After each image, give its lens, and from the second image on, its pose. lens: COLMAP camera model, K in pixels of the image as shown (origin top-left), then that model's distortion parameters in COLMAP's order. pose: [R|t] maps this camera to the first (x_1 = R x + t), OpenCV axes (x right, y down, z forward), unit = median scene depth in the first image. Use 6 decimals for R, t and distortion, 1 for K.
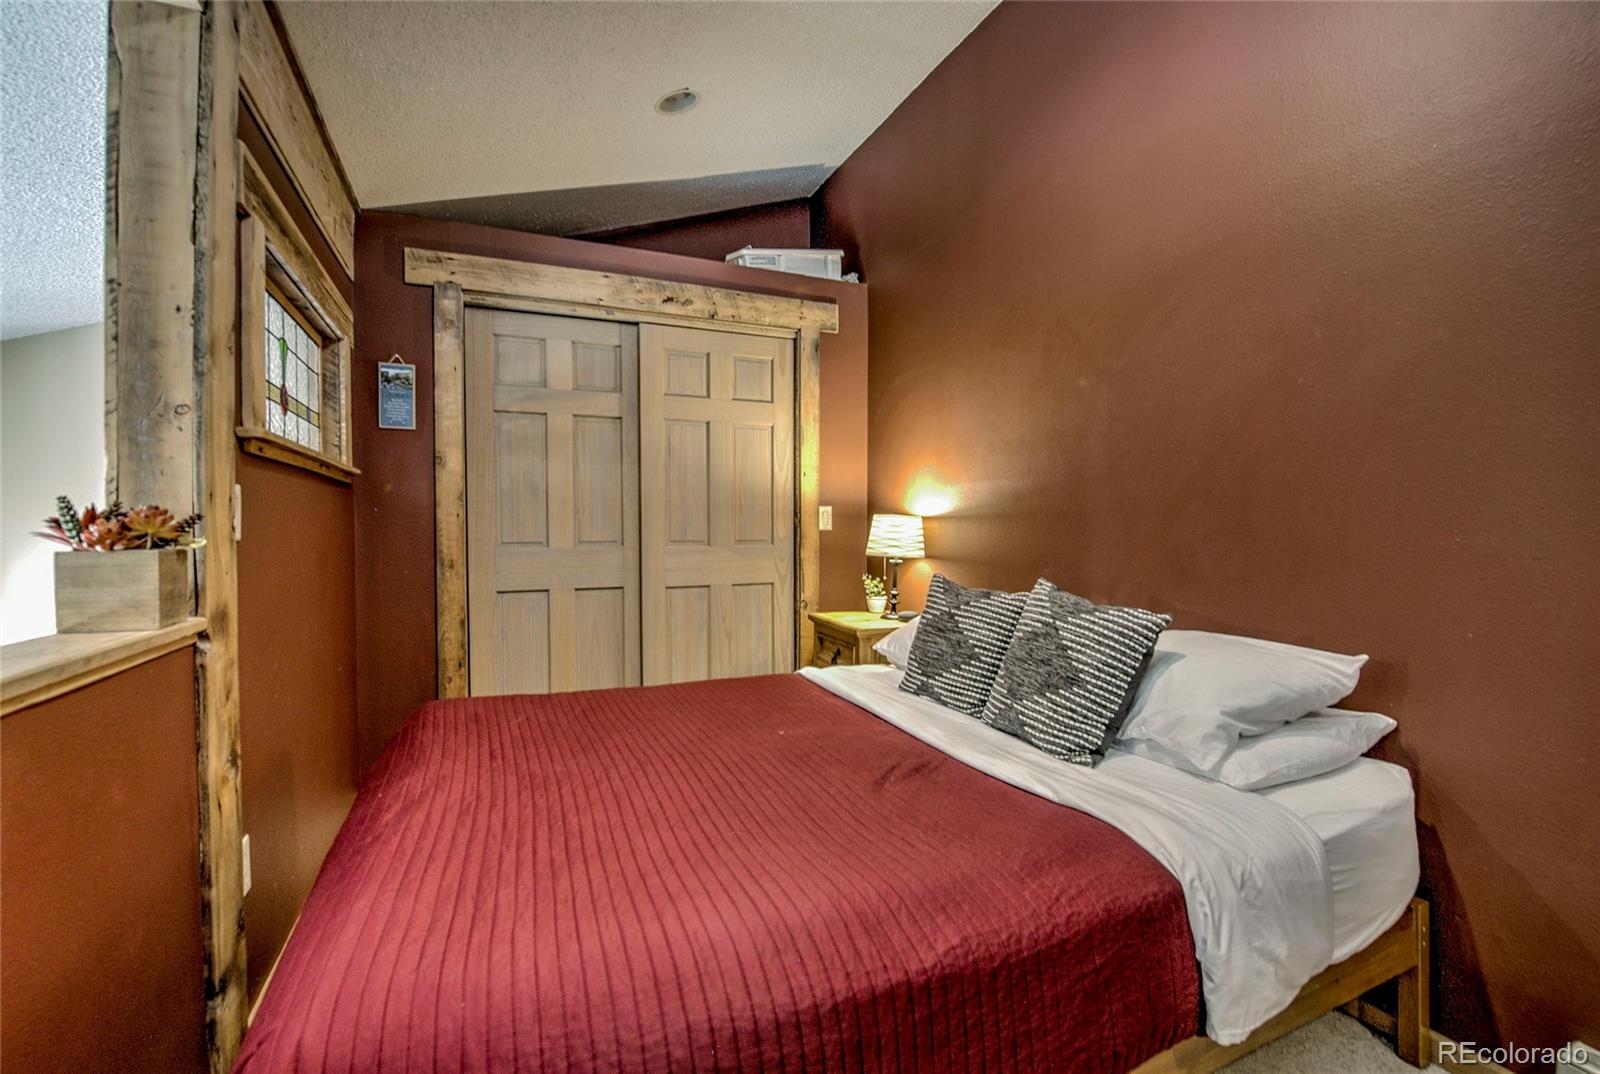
lens RADIAL K [[666.3, 0, 781.0], [0, 666.3, 537.0], [0, 0, 1]] dist [-0.000661, -0.010277]
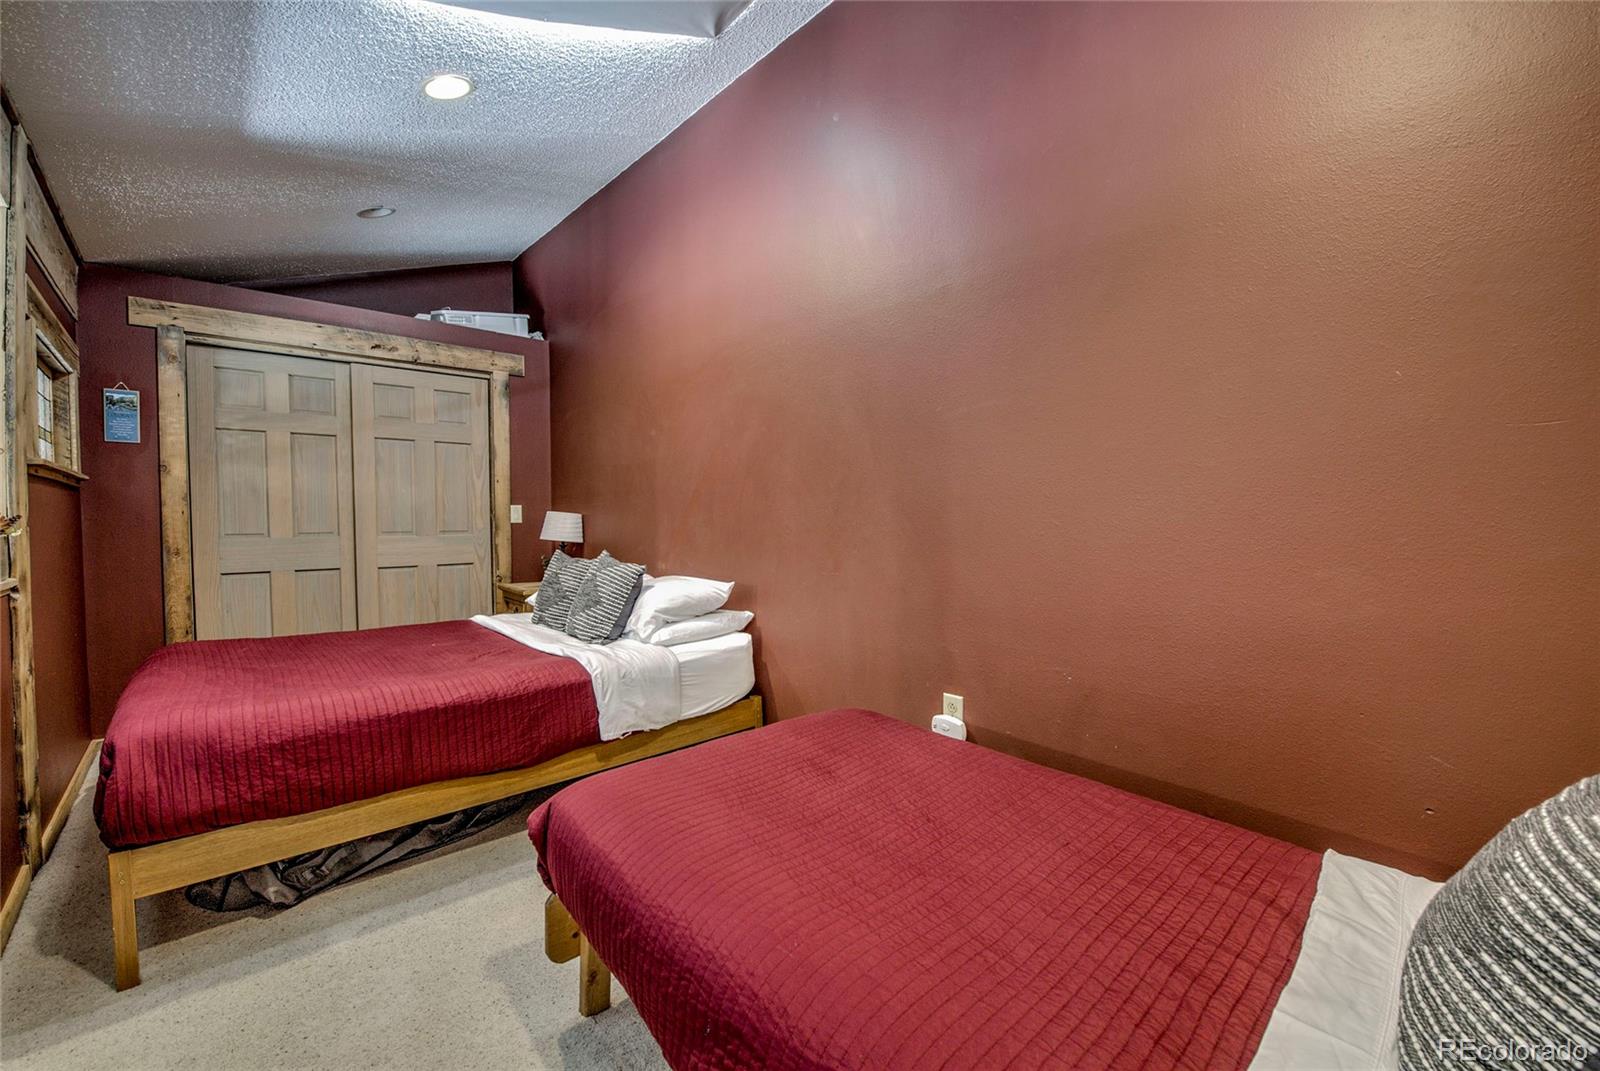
lens RADIAL K [[646.2, 0, 793.6], [0, 646.2, 538.0], [0, 0, 1]] dist [-0.018836, -0.001747]
pose [[0.942518, -0.011748, 0.333948, 0.194247], [0.007227, 0.999865, 0.014777, 0.005808], [-0.334076, -0.011514, 0.942476, -0.497037]]
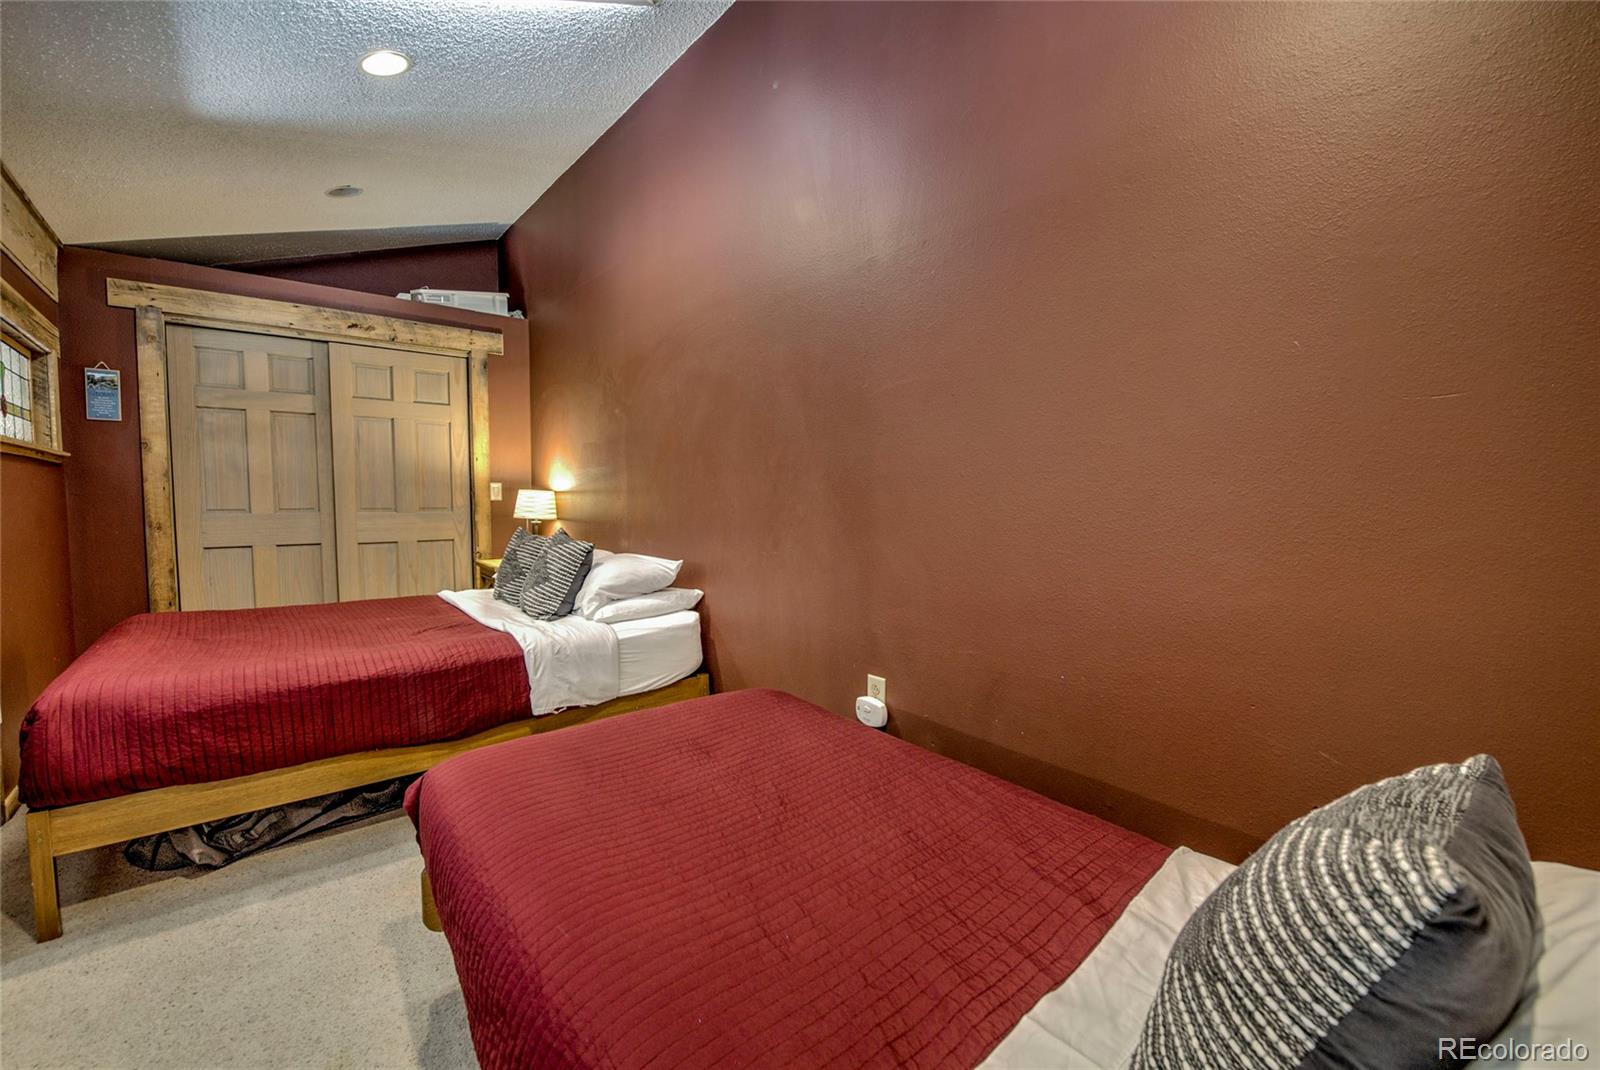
lens RADIAL K [[643.3, 0, 792.9], [0, 643.3, 533.7], [0, 0, 1]] dist [-0.019360, -0.001011]
pose [[0.955362, -0.012716, 0.295165, 0.314450], [0.000986, 0.999205, 0.039857, 0.007531], [-0.295437, -0.037787, 0.954615, -0.524288]]
